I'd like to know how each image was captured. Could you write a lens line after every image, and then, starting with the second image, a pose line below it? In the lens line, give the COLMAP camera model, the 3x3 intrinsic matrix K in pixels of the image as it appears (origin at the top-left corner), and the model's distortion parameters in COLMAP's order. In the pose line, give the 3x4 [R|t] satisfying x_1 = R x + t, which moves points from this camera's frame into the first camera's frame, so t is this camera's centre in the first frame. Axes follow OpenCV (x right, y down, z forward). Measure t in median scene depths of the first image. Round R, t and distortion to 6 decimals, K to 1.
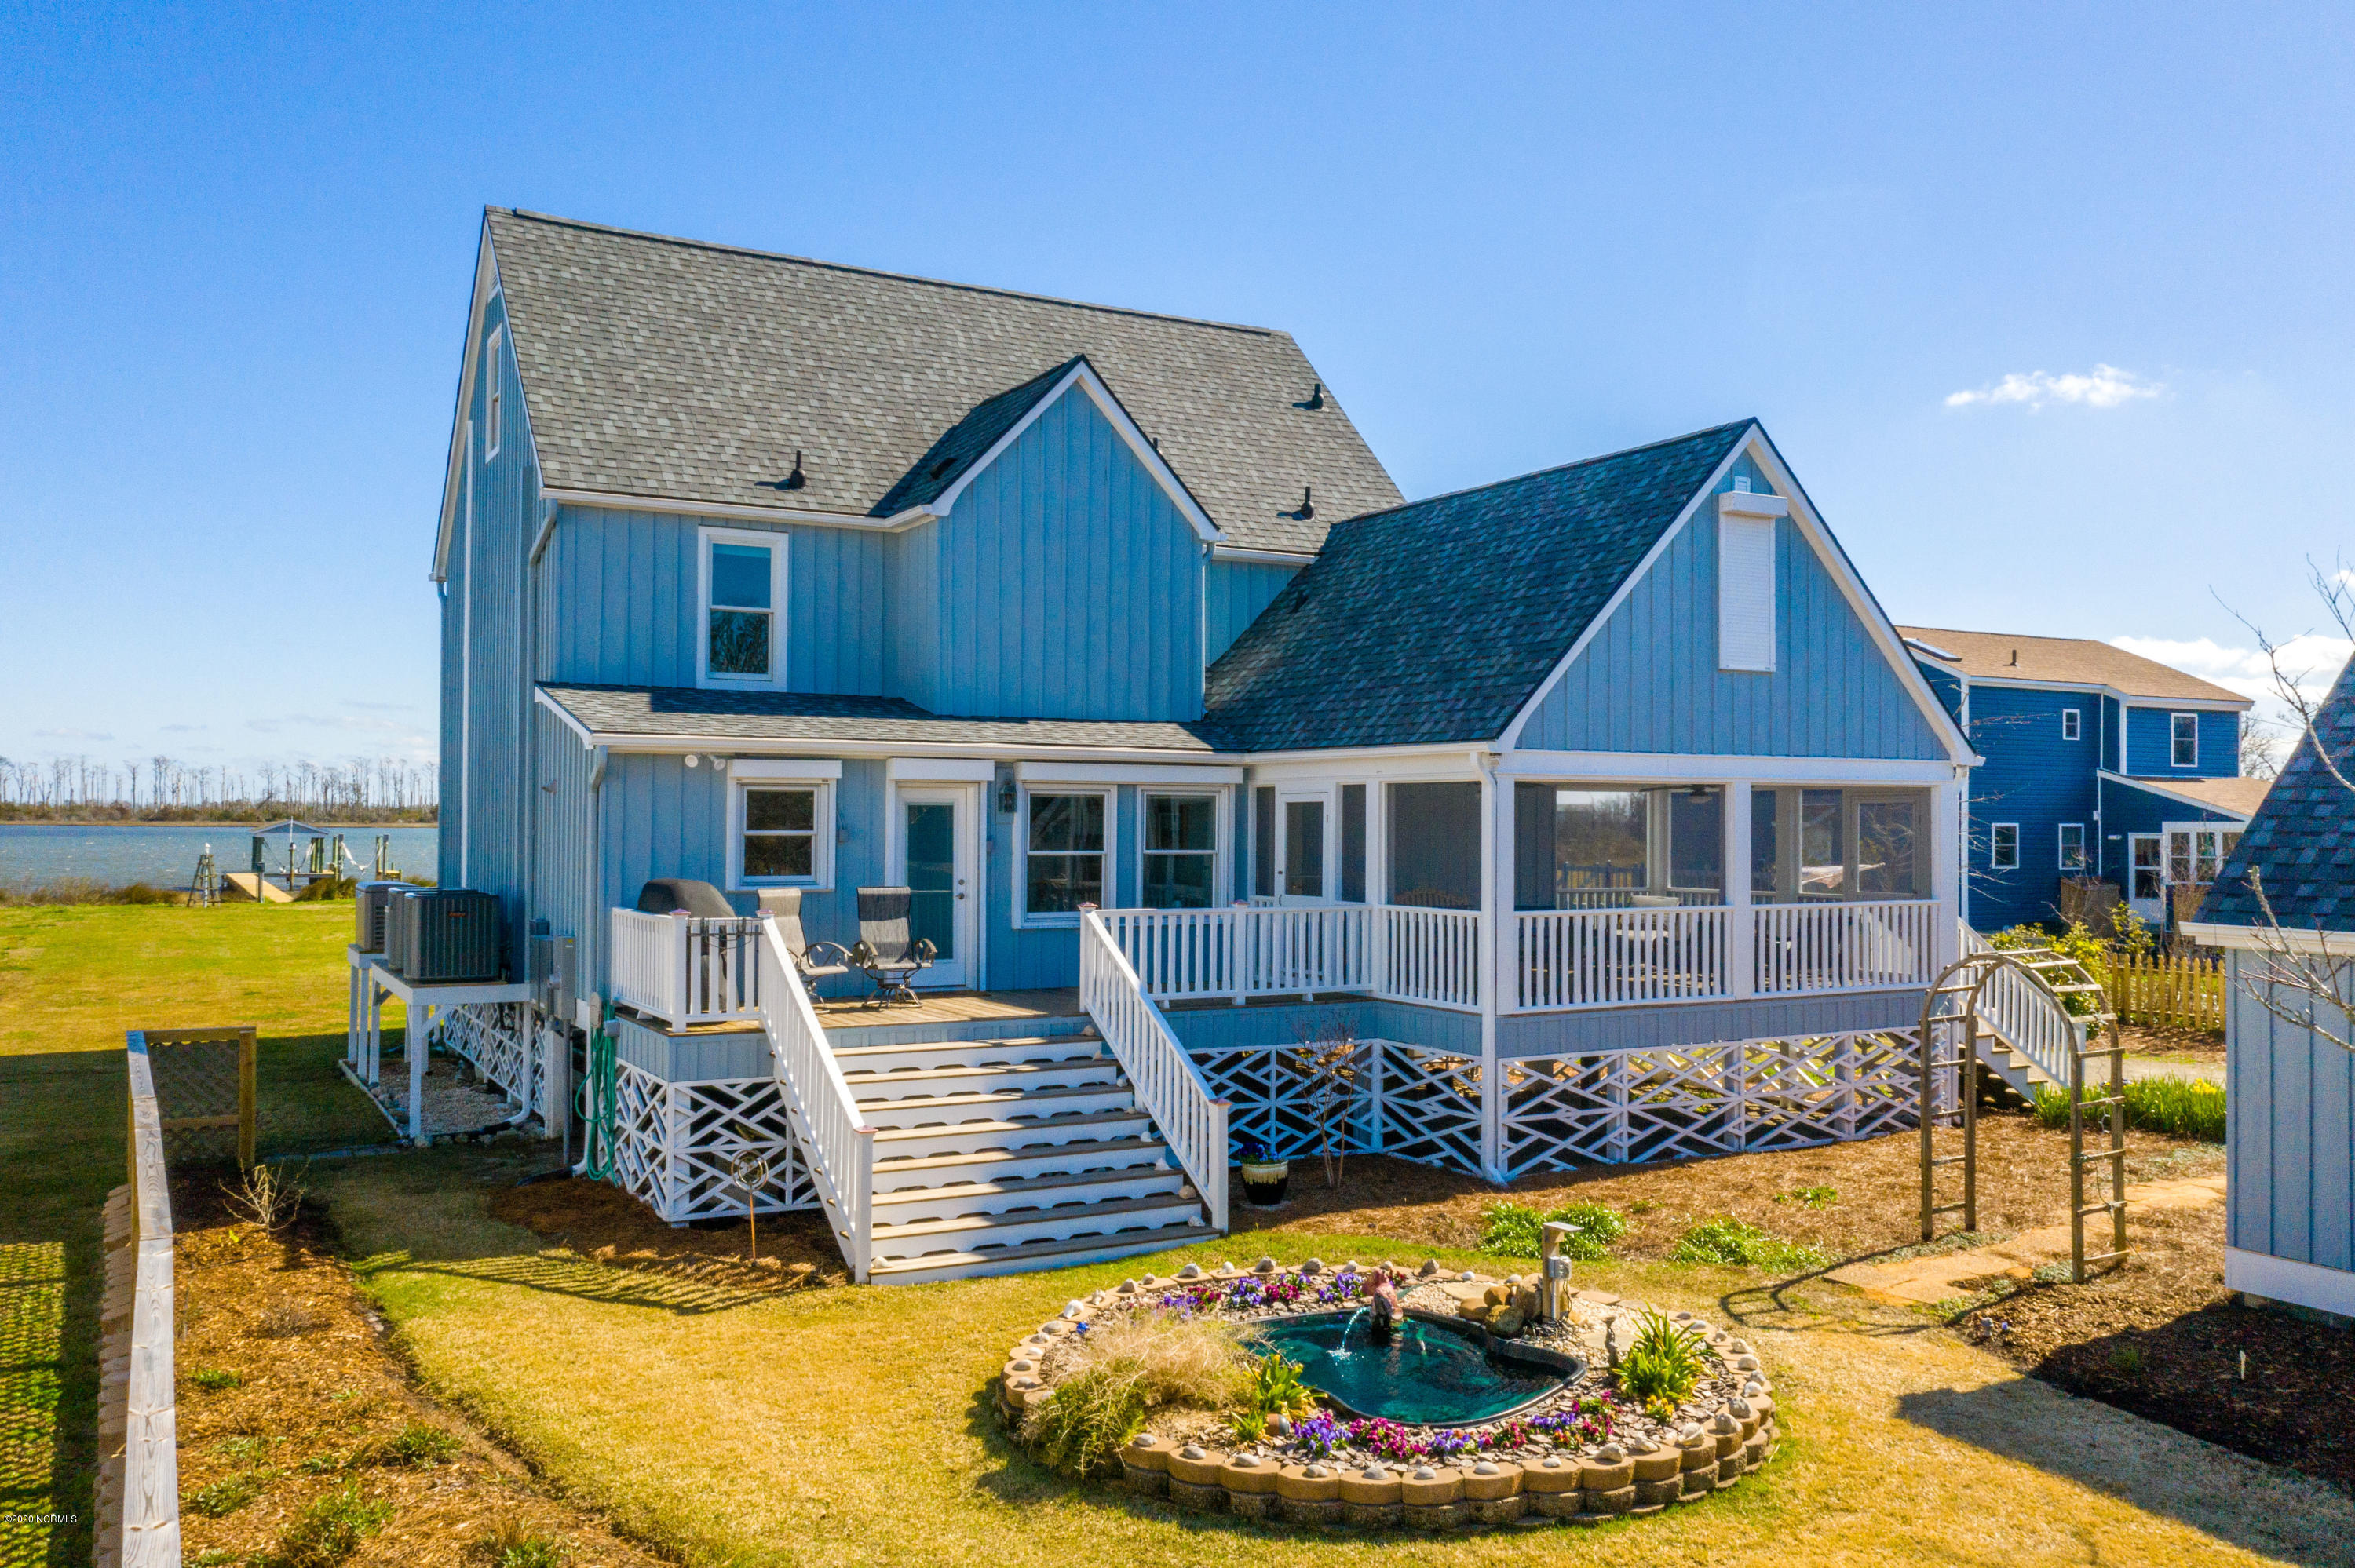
lens RADIAL K [[1848.9, 0, 1177.5], [0, 1848.9, 784.0], [0, 0, 1]] dist [-0.001803, -0.003121]
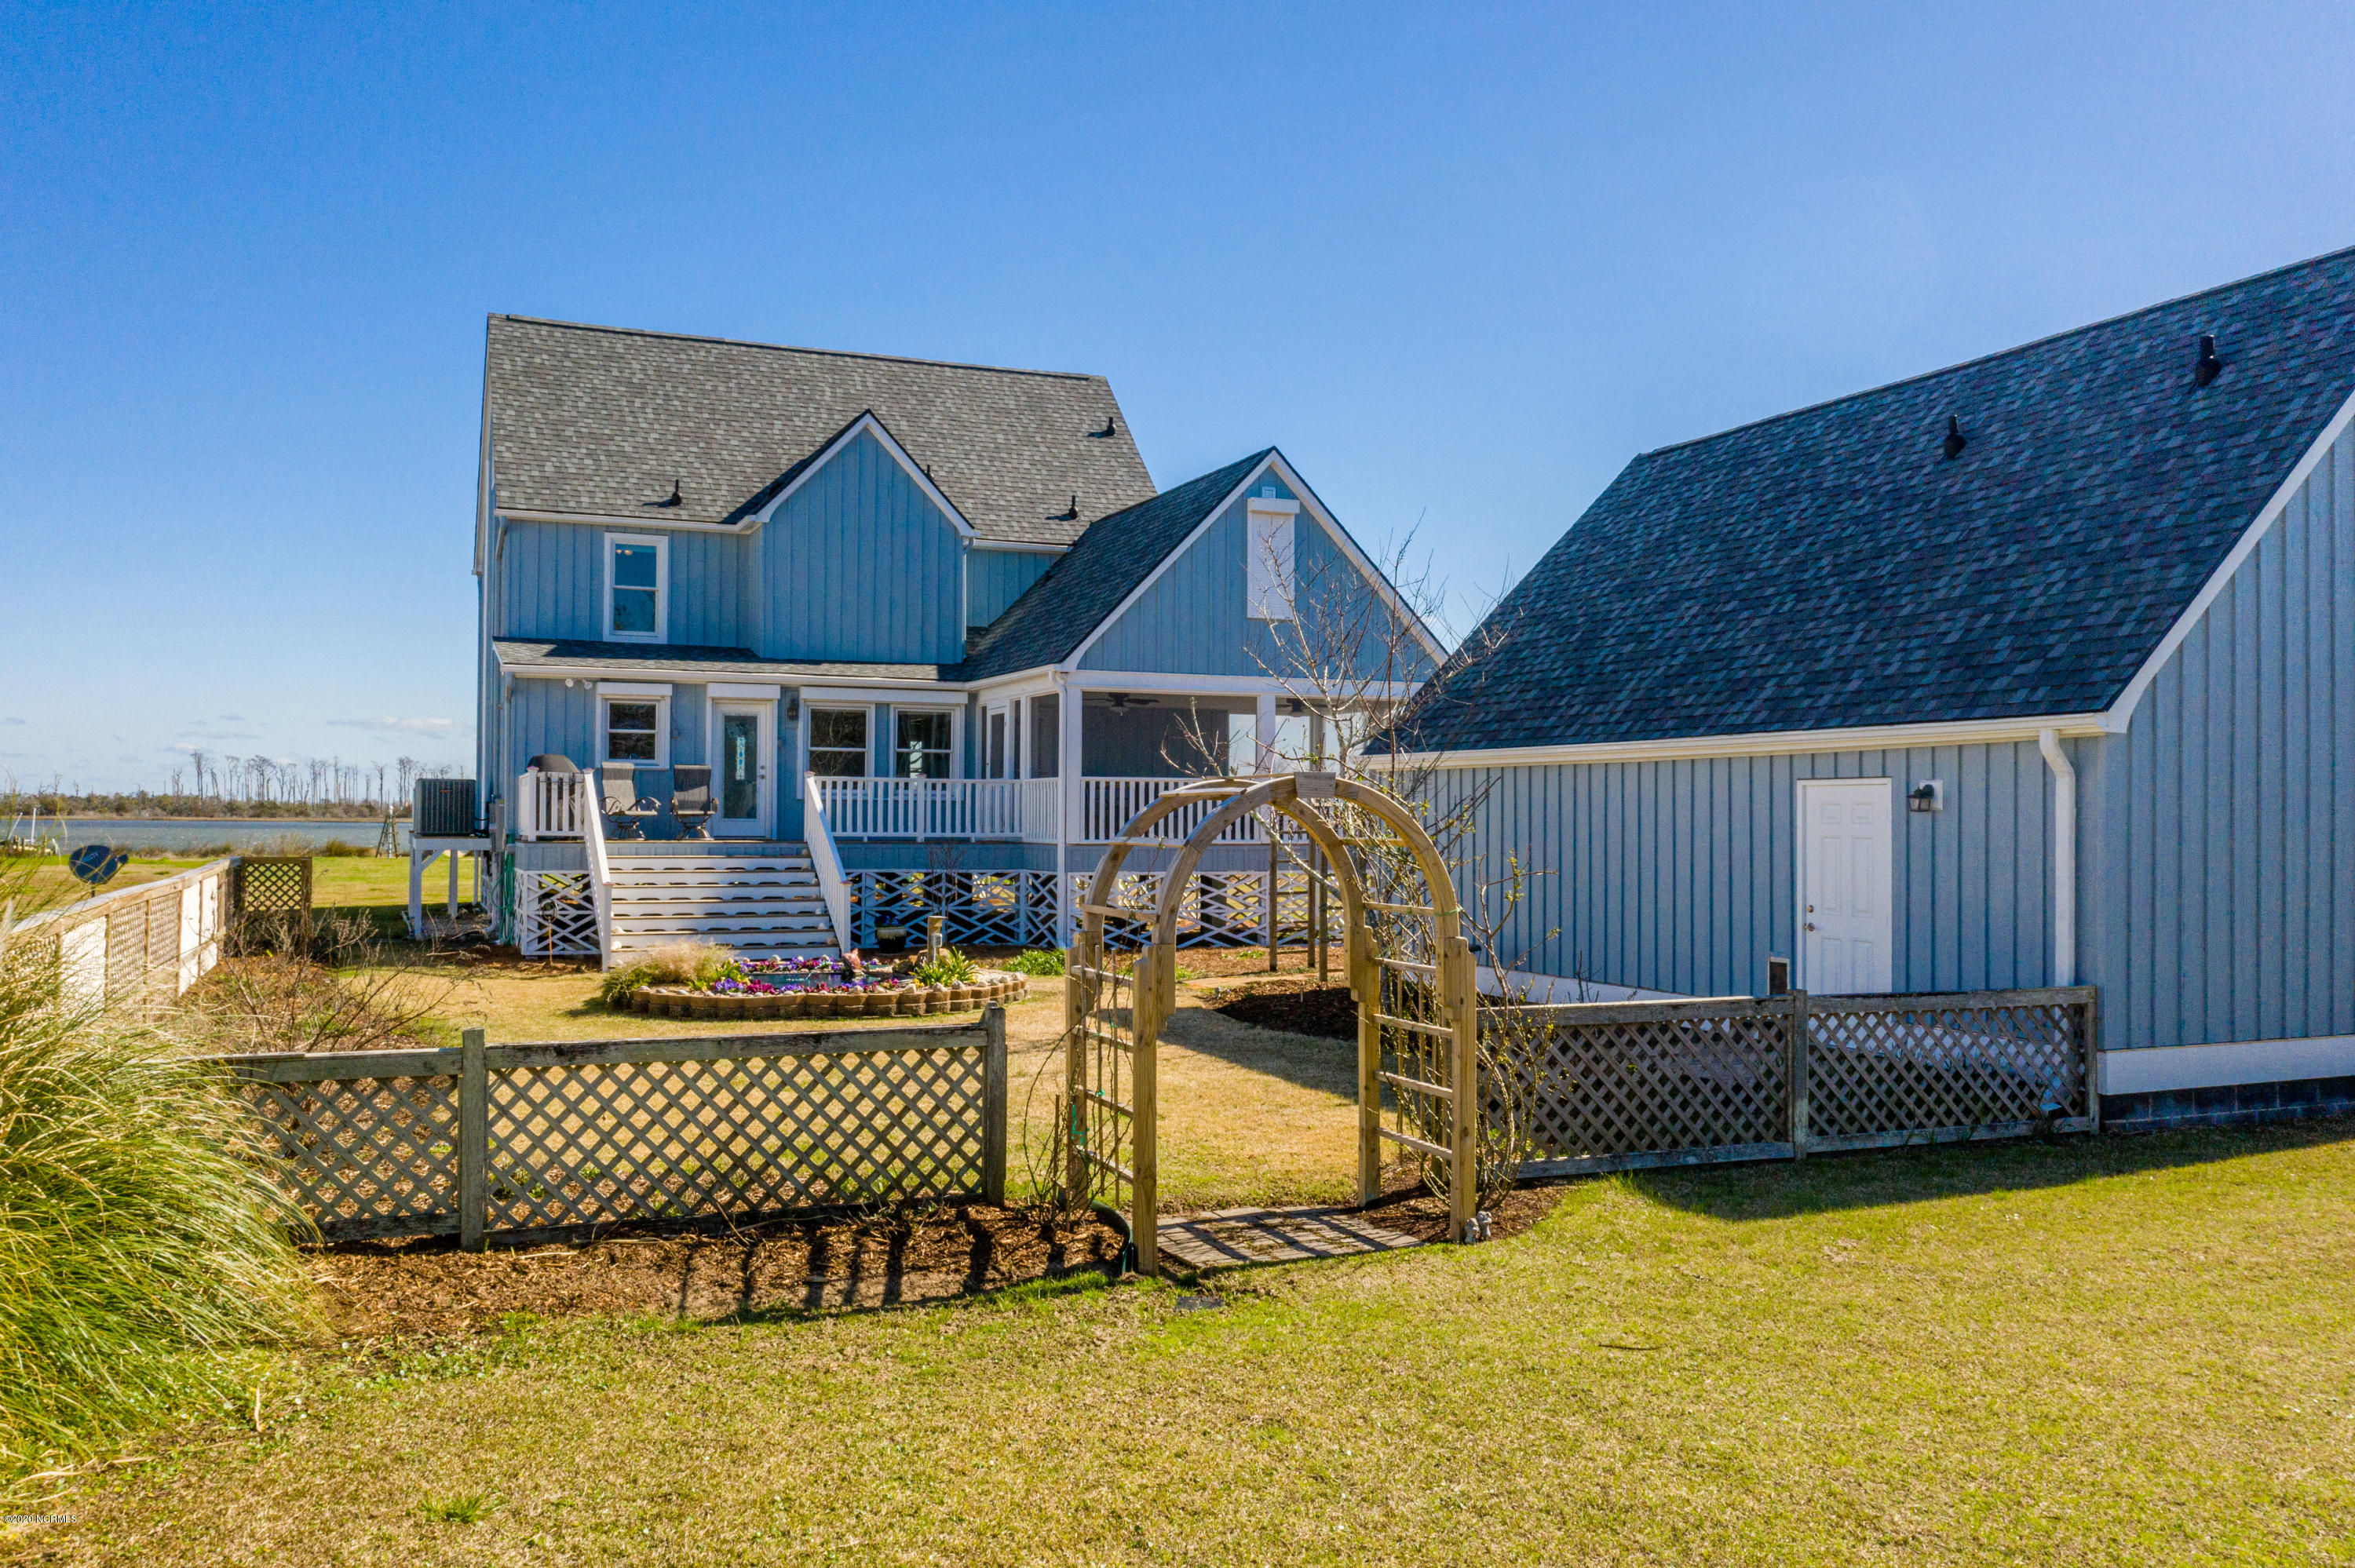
lens RADIAL K [[1865.7, 0, 1177.5], [0, 1865.7, 784.0], [0, 0, 1]] dist [-0.002386, -0.010873]
pose [[0.993588, -0.001422, -0.113050, 0.362379], [0.001343, 0.999999, -0.000775, 0.063736], [0.113051, 0.000618, 0.993589, -0.431124]]
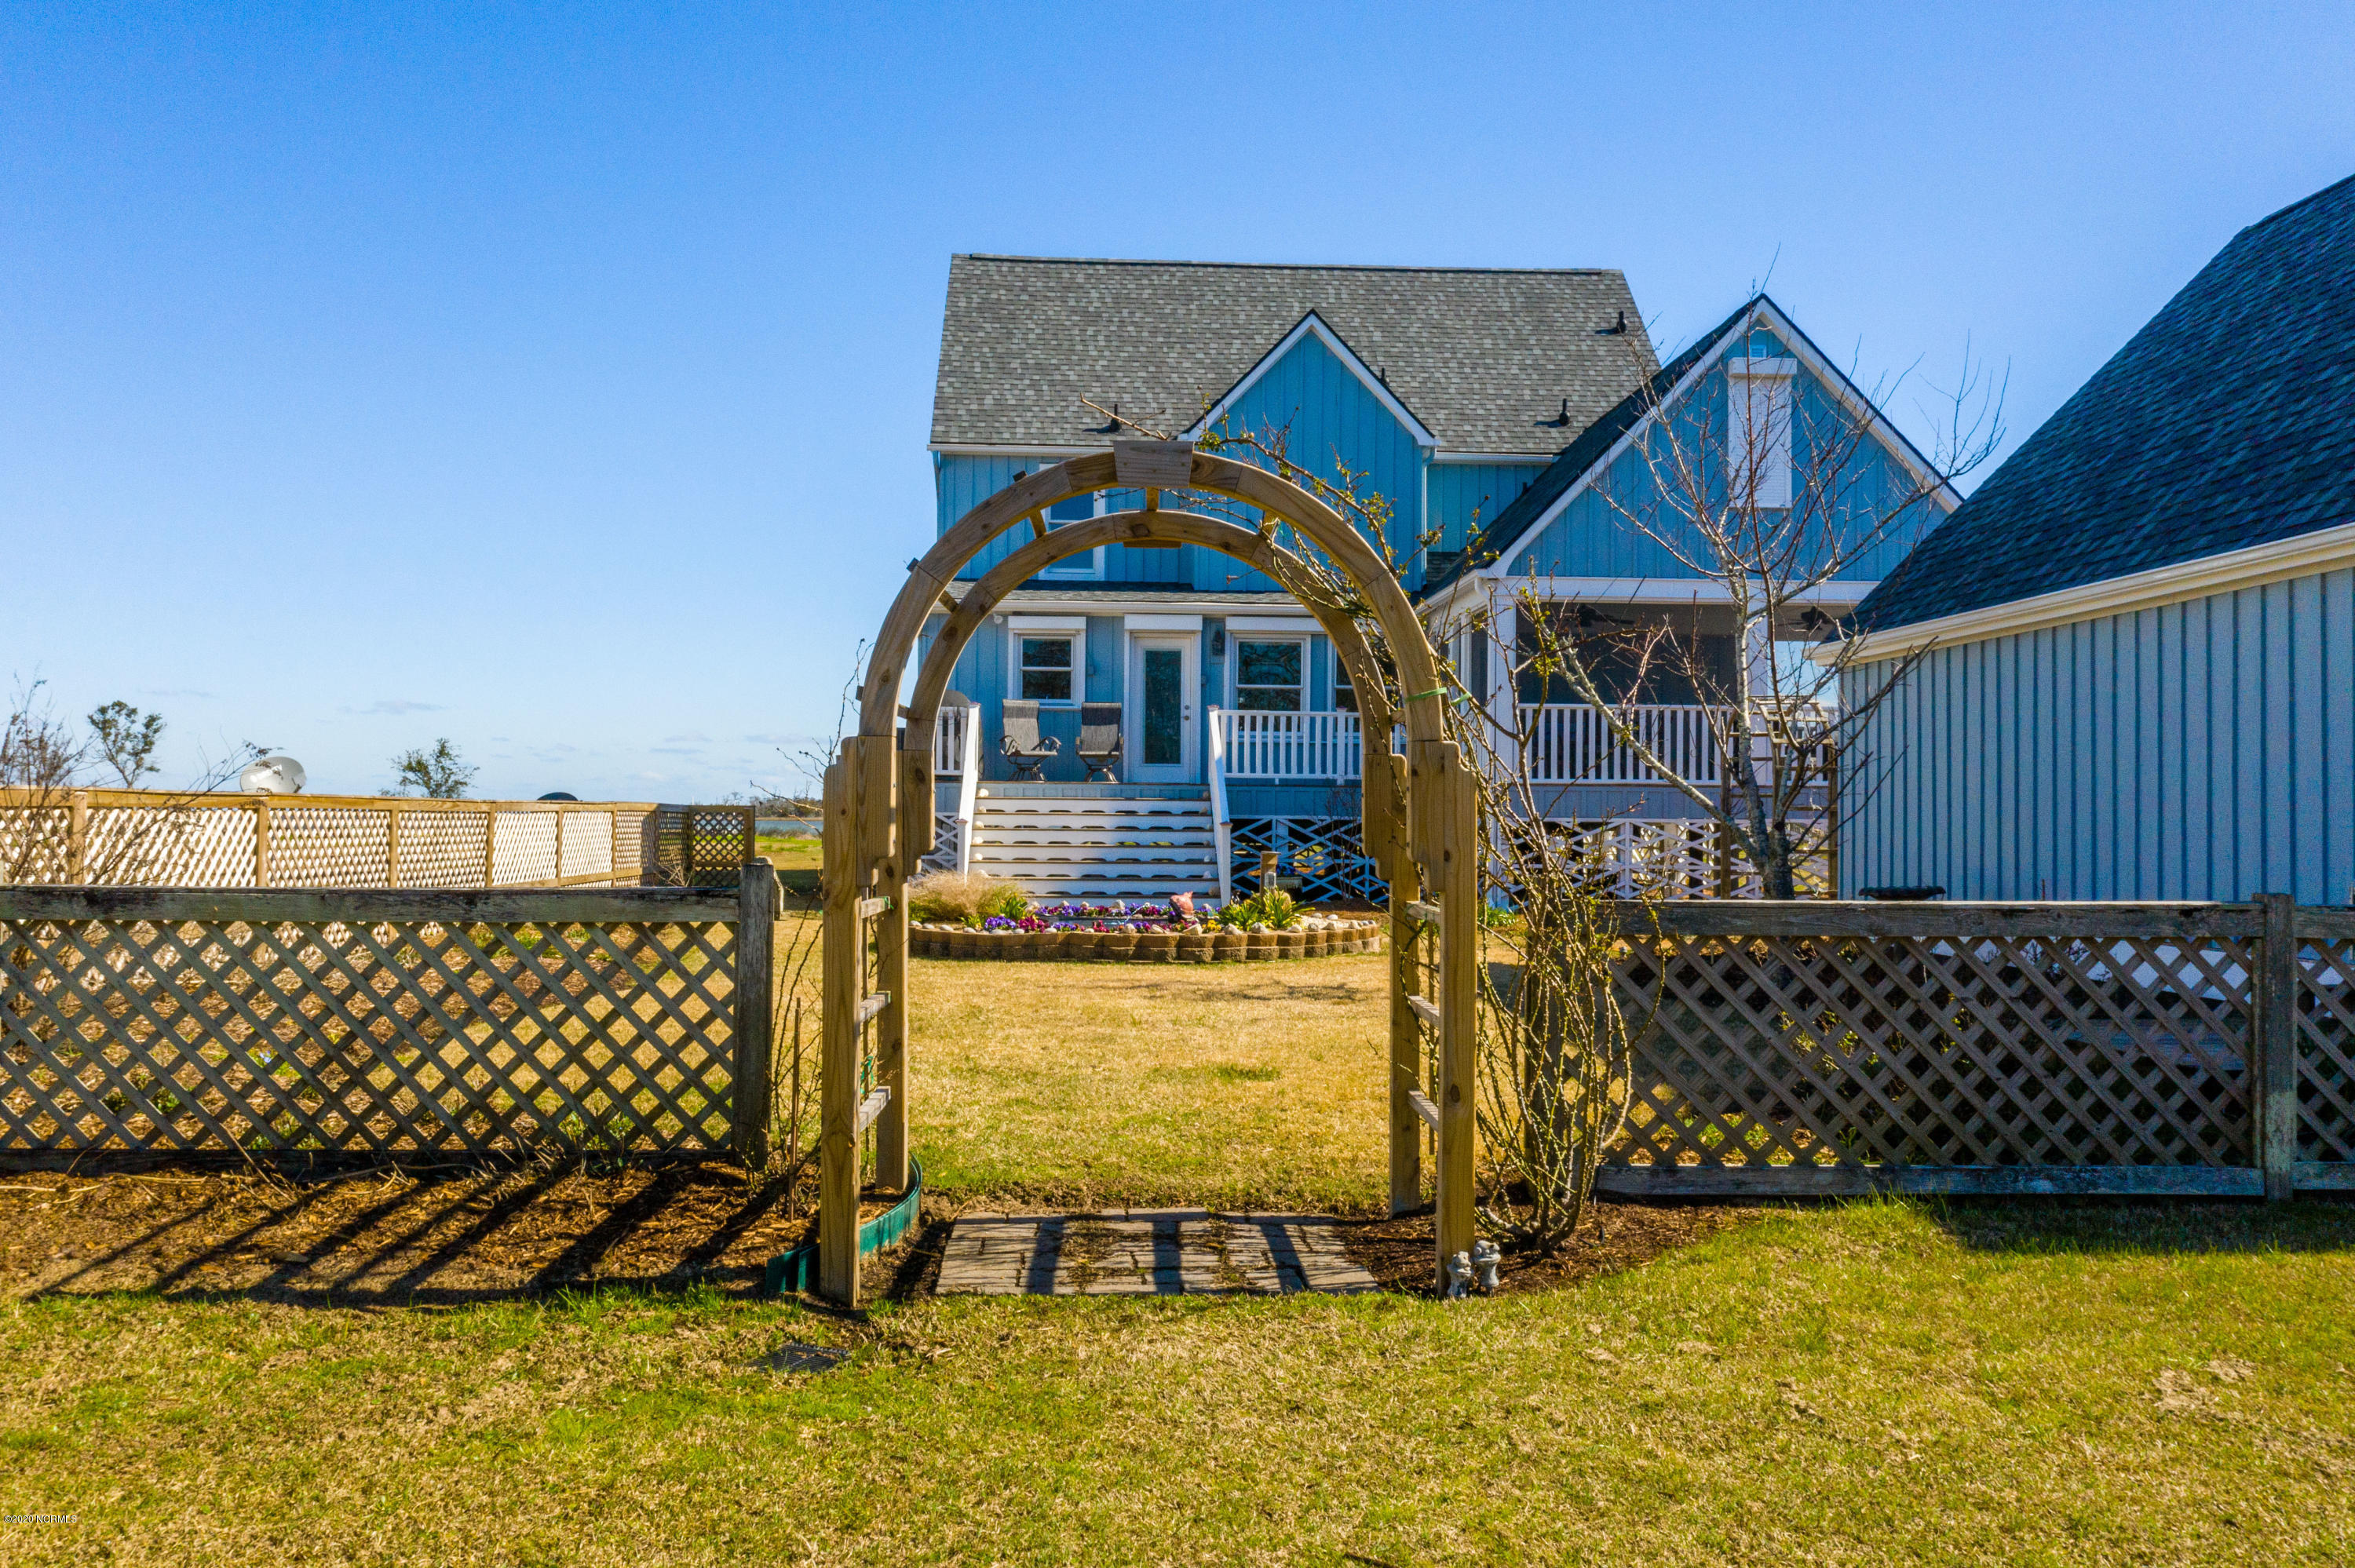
lens RADIAL K [[1865.7, 0, 1177.5], [0, 1865.7, 784.0], [0, 0, 1]] dist [-0.002386, -0.010873]
pose [[0.893743, -0.005158, -0.448549, 0.459490], [0.003656, 0.999984, -0.004214, 0.107661], [0.448564, 0.002127, 0.893748, -0.211622]]
